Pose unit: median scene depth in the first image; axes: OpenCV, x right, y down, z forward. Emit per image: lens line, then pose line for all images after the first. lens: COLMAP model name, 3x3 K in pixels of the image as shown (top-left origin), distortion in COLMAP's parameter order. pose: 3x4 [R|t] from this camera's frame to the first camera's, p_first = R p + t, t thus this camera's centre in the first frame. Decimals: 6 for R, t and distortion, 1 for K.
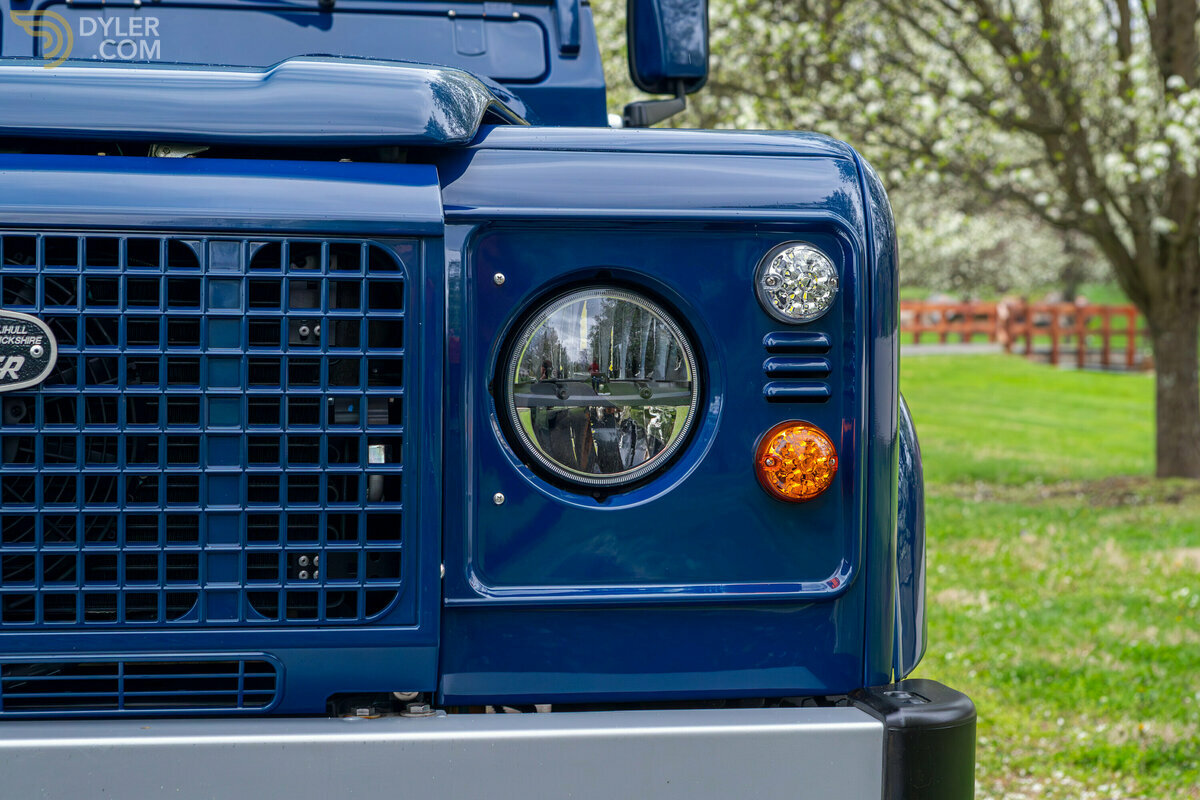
lens RADIAL K [[2504.9, 0, 600.0], [0, 2504.9, 400.0], [0, 0, 1]] dist [-0.018650, -0.025728]
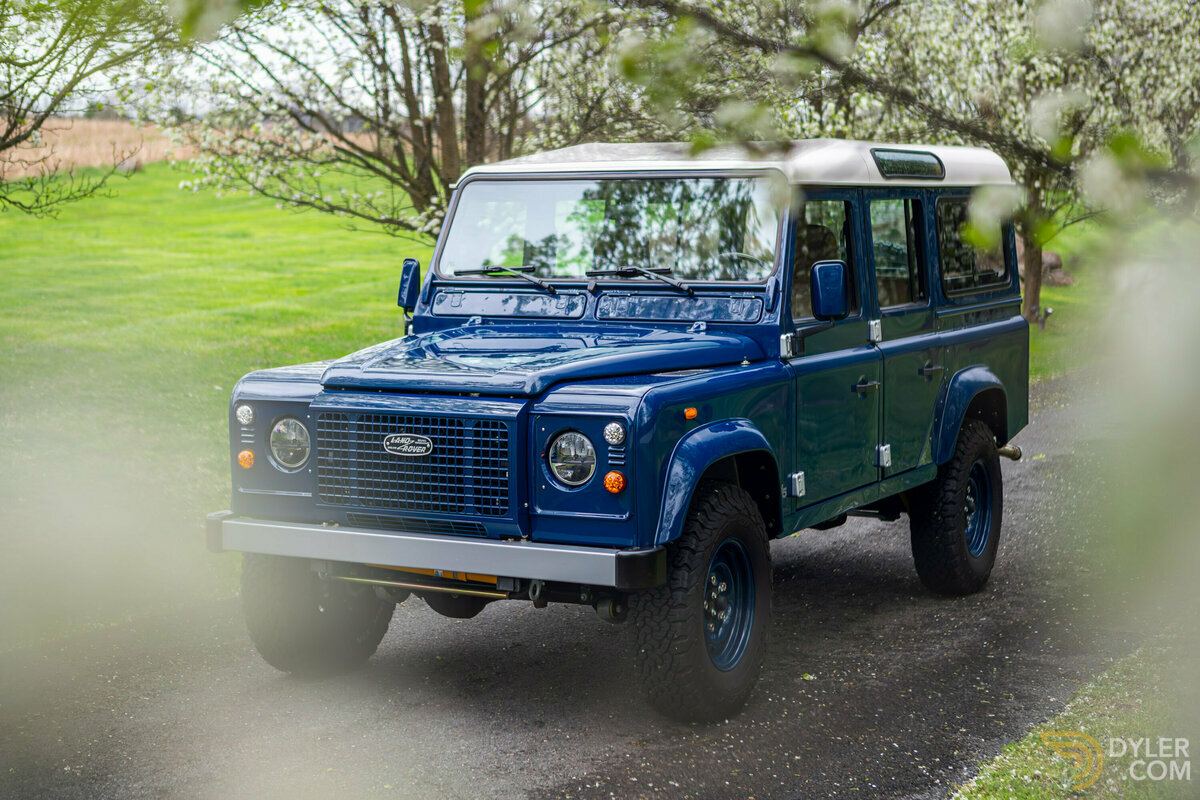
lens RADIAL K [[2031.0, 0, 600.0], [0, 2031.0, 400.0], [0, 0, 1]] dist [-0.001471, -0.001354]
pose [[0.777288, 0.038541, -0.627964, 2.113987], [-0.011538, 0.998827, 0.047021, -0.257742], [0.629040, -0.029303, 0.776821, -1.445814]]
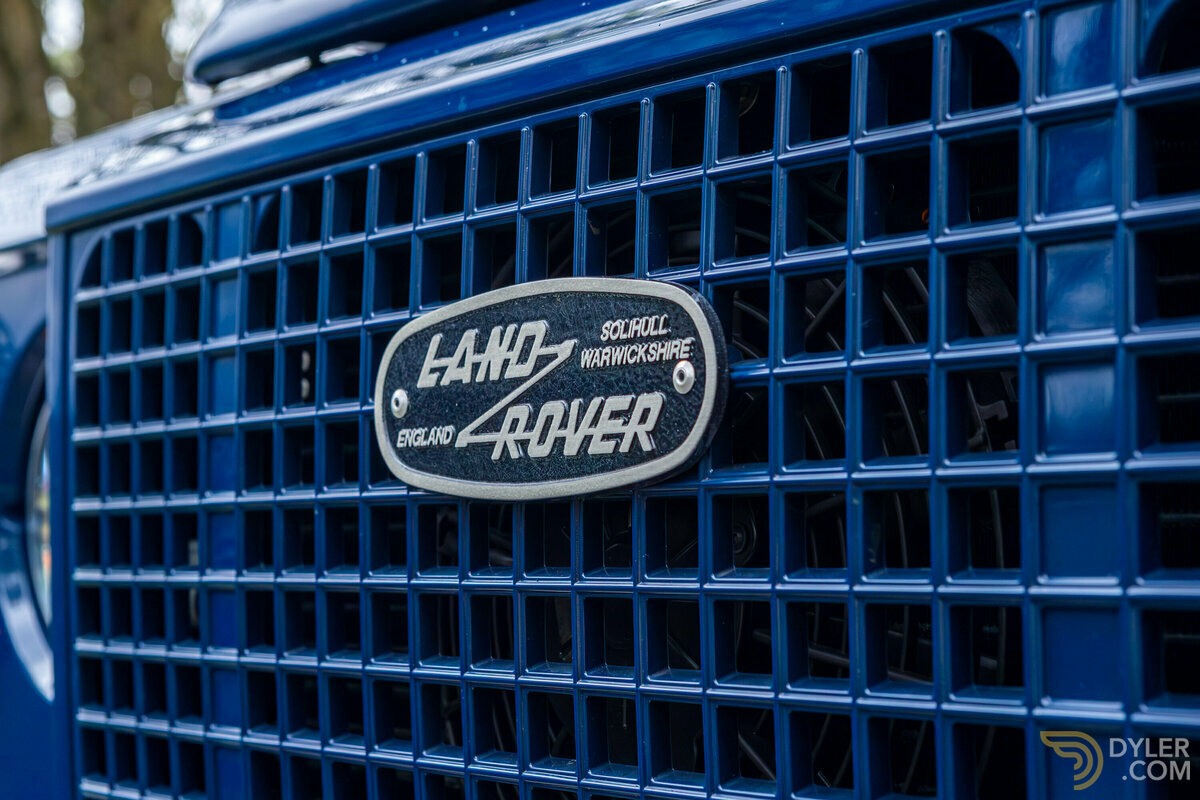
lens RADIAL K [[2504.9, 0, 600.0], [0, 2504.9, 400.0], [0, 0, 1]] dist [-0.018650, -0.025728]
pose [[0.436040, -0.068852, -0.897290, 0.113664], [-0.009520, 0.996660, -0.081103, 0.015323], [0.899877, 0.043906, 0.433928, 0.816498]]
